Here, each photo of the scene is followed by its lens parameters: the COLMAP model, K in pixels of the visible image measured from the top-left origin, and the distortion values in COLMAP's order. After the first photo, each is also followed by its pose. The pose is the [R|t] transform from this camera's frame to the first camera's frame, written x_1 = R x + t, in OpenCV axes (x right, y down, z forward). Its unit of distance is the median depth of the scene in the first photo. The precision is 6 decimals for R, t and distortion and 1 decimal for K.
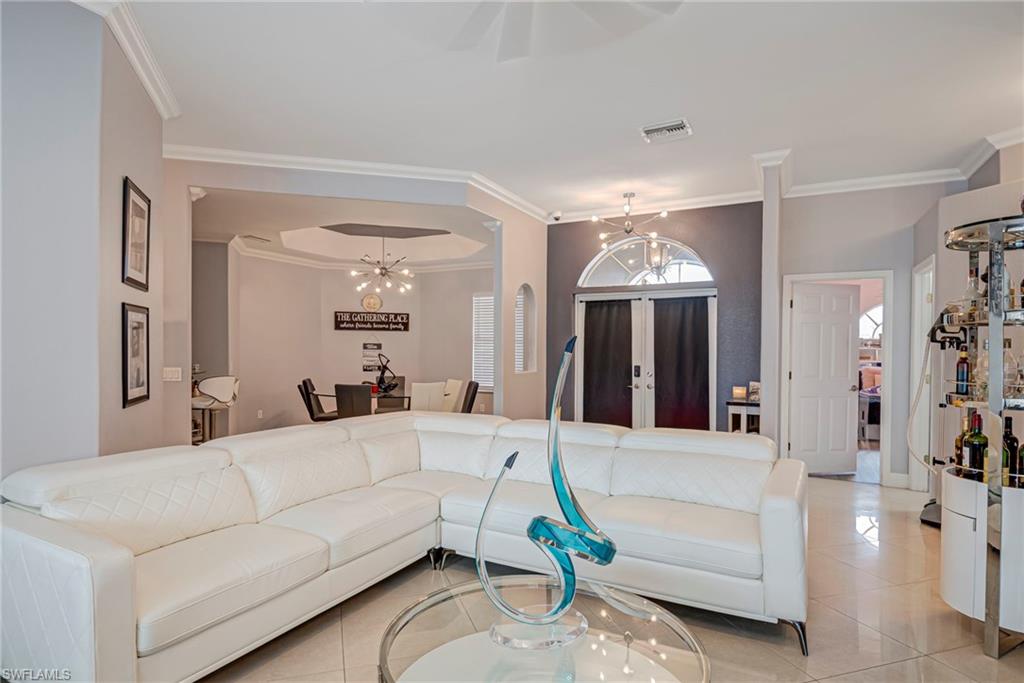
lens RADIAL K [[523.3, 0, 511.9], [0, 523.3, 352.7], [0, 0, 1]] dist [-0.028916, -0.000114]
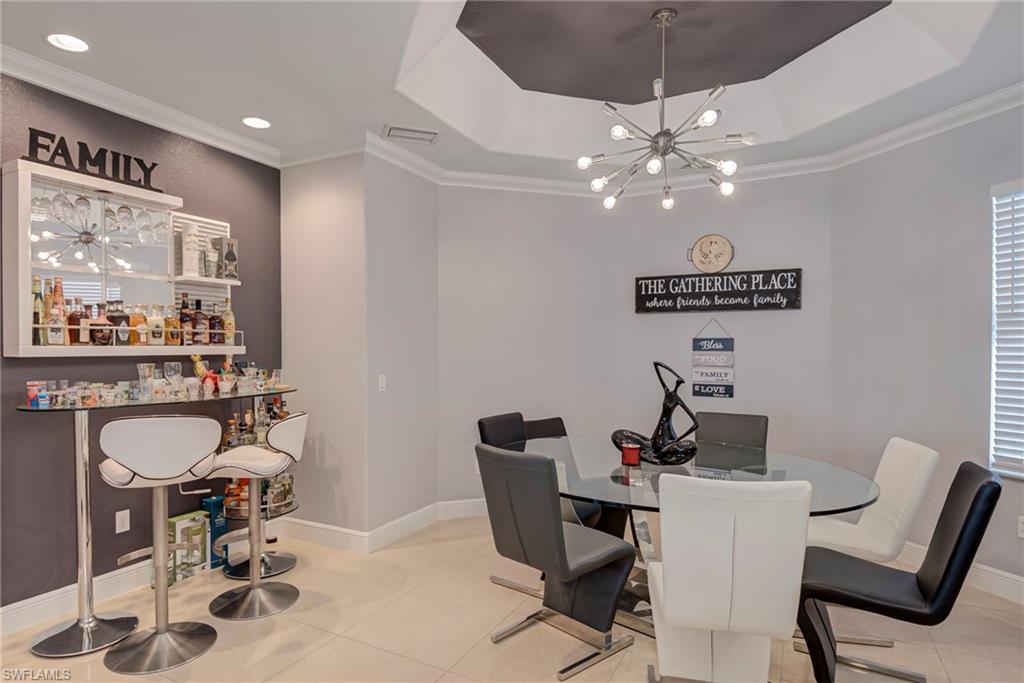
lens RADIAL K [[523.3, 0, 511.9], [0, 523.3, 352.7], [0, 0, 1]] dist [-0.028916, -0.000114]
pose [[0.655087, -0.001237, -0.755553, -0.028257], [-0.001478, 0.999995, -0.002918, -0.002983], [0.755552, 0.003028, 0.655082, 0.551511]]
